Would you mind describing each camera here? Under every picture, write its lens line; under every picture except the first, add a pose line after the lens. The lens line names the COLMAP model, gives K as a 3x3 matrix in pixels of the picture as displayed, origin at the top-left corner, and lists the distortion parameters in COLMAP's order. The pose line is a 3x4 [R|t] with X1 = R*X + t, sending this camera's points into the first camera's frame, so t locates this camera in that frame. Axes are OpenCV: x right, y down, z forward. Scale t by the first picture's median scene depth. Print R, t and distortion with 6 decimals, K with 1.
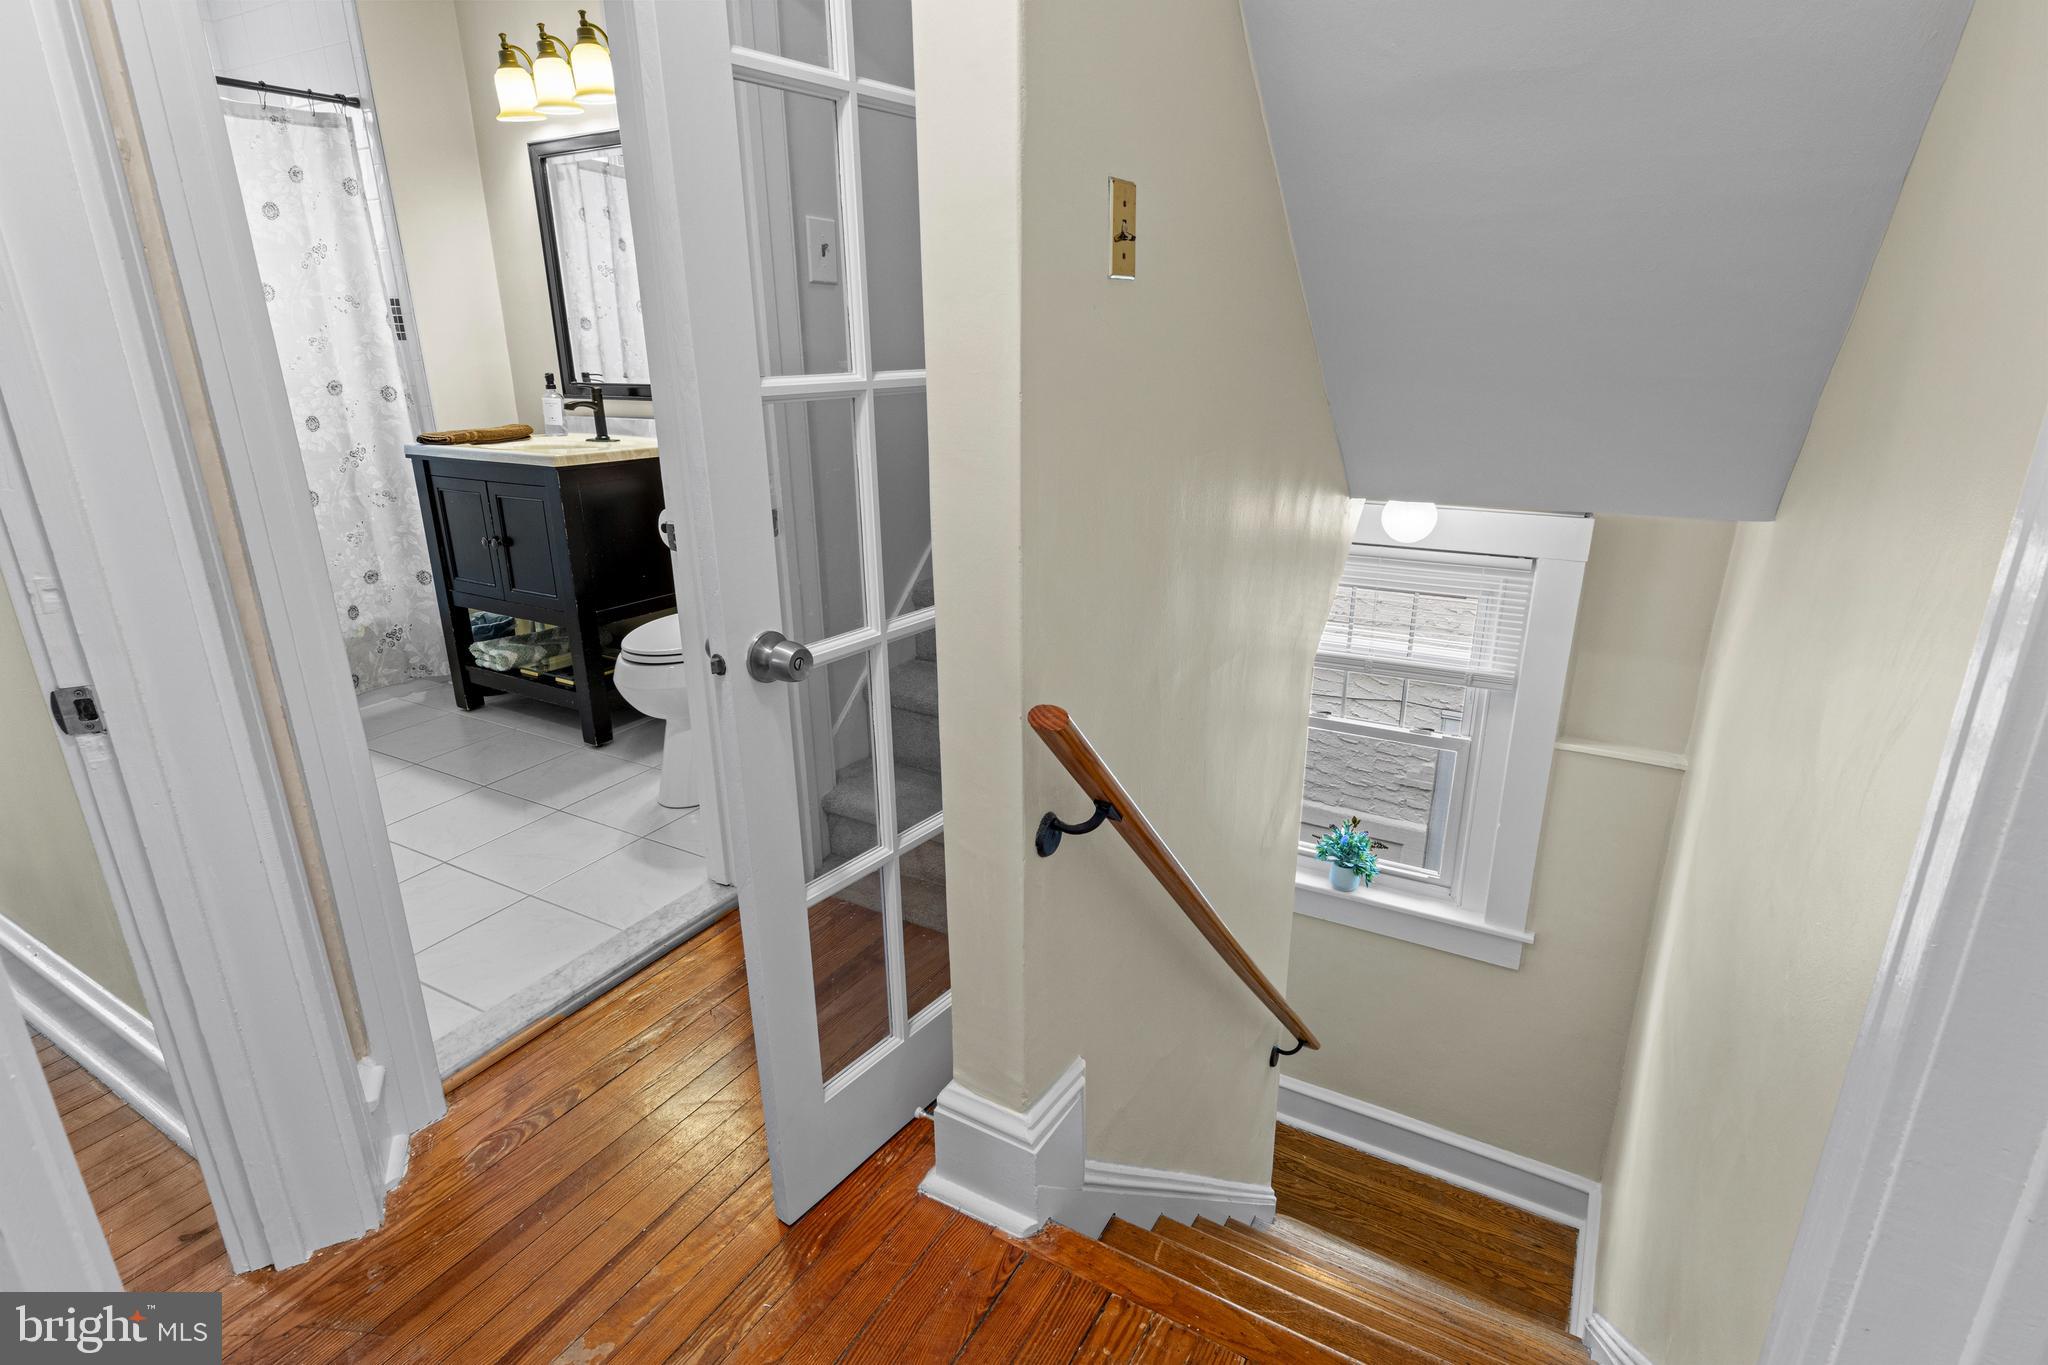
lens RADIAL K [[1042.0, 0, 1025.0], [0, 1042.0, 688.3], [0, 0, 1]] dist [0.014500, -0.003628]
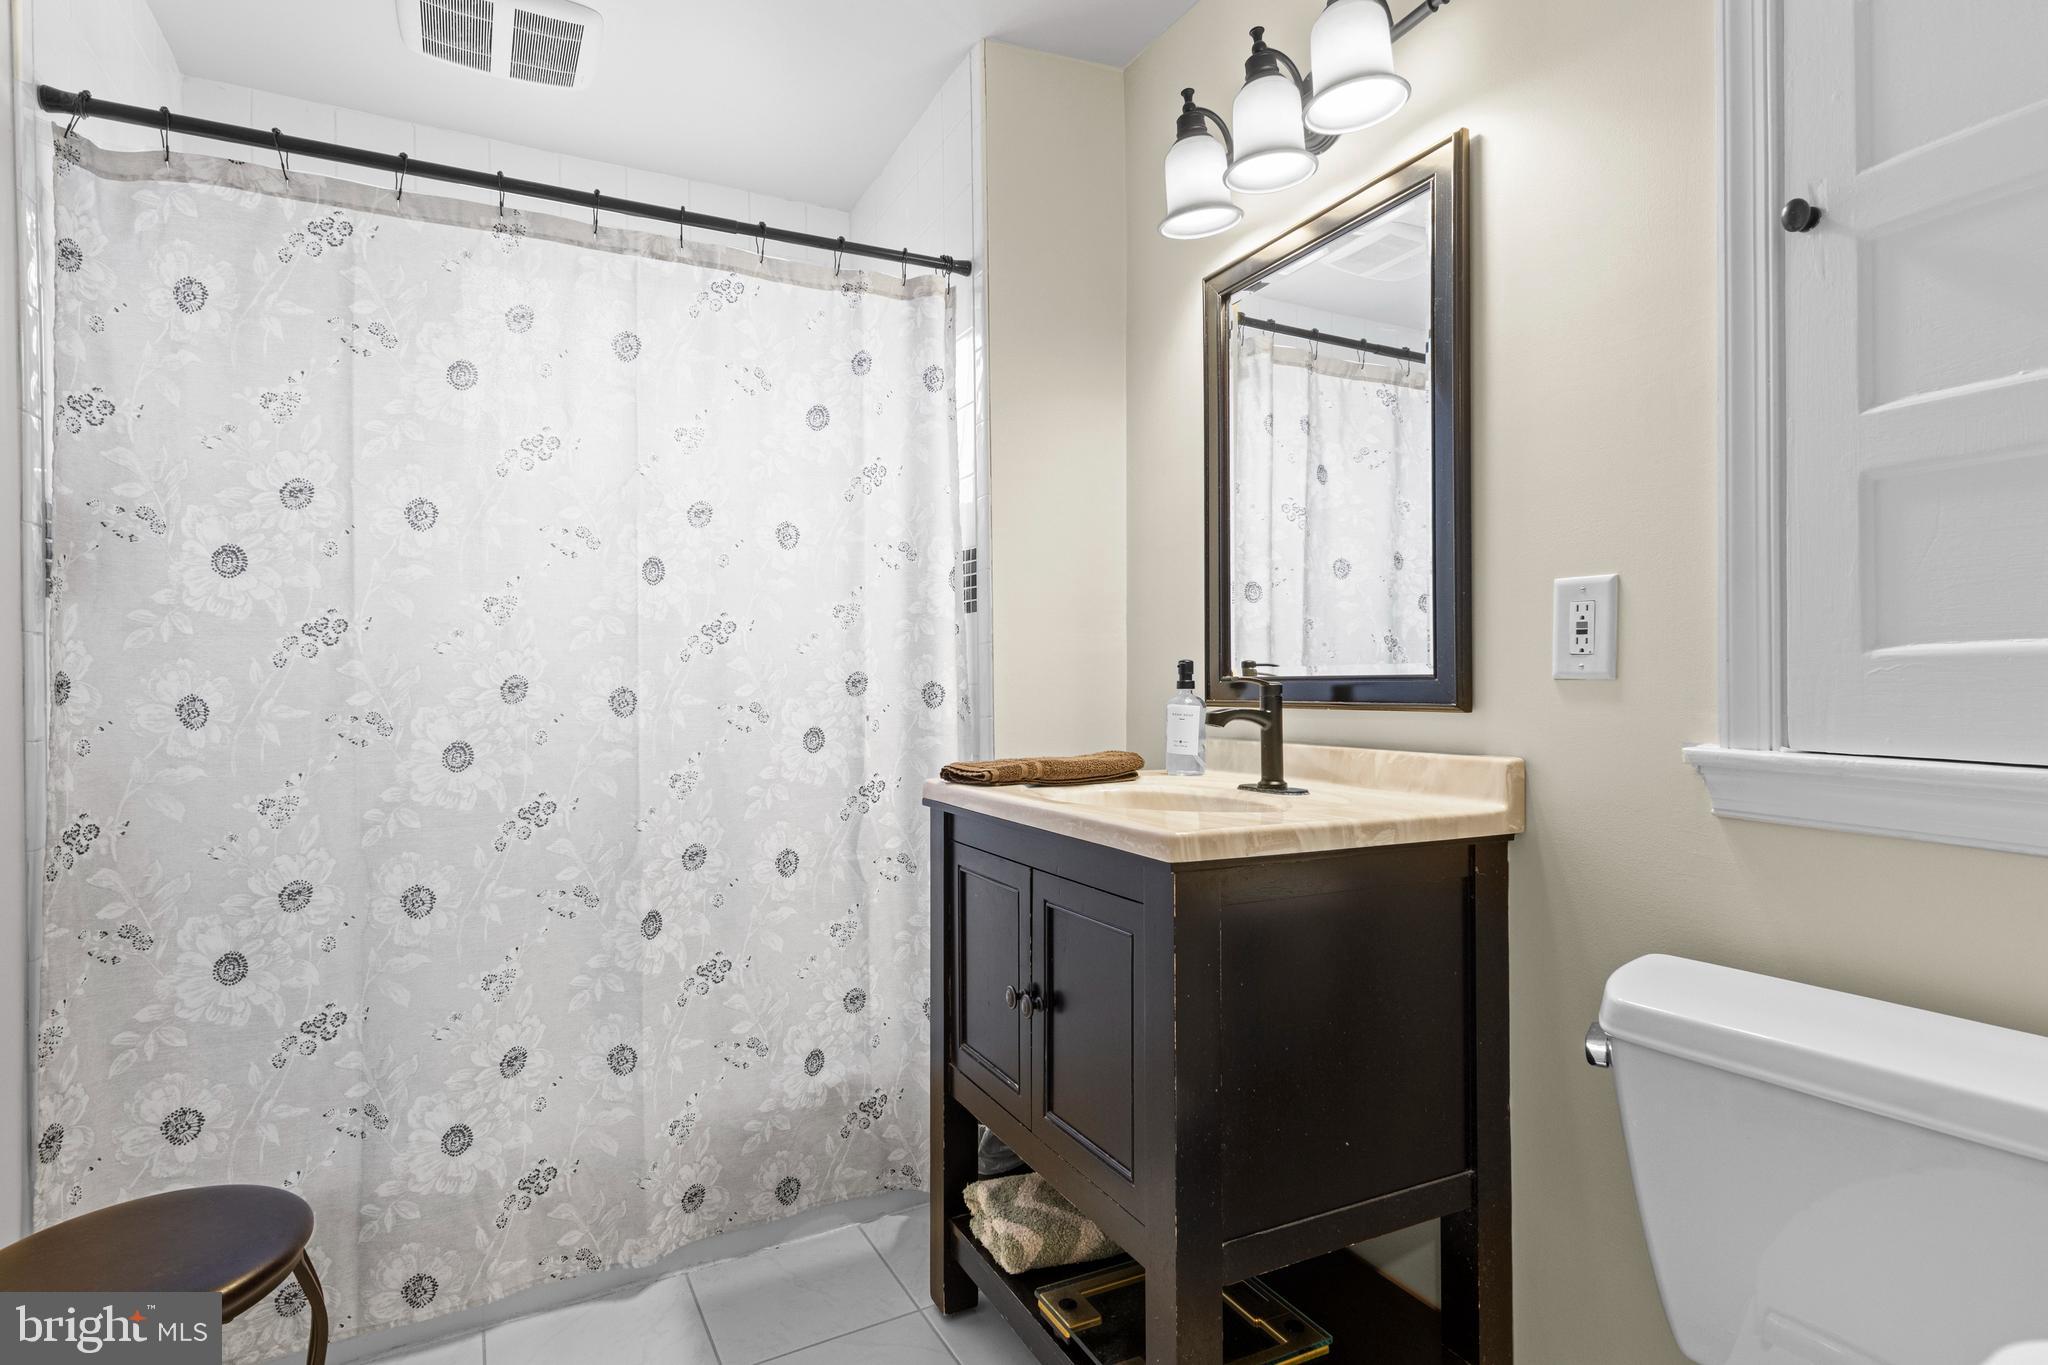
lens RADIAL K [[1055.5, 0, 1022.5], [0, 1055.5, 687.8], [0, 0, 1]] dist [0.012151, -0.000348]
pose [[0.845439, 0.002251, -0.534068, -0.245405], [-0.165398, 0.951932, -0.257816, -0.139488], [0.507816, 0.306301, 0.805172, 0.545133]]
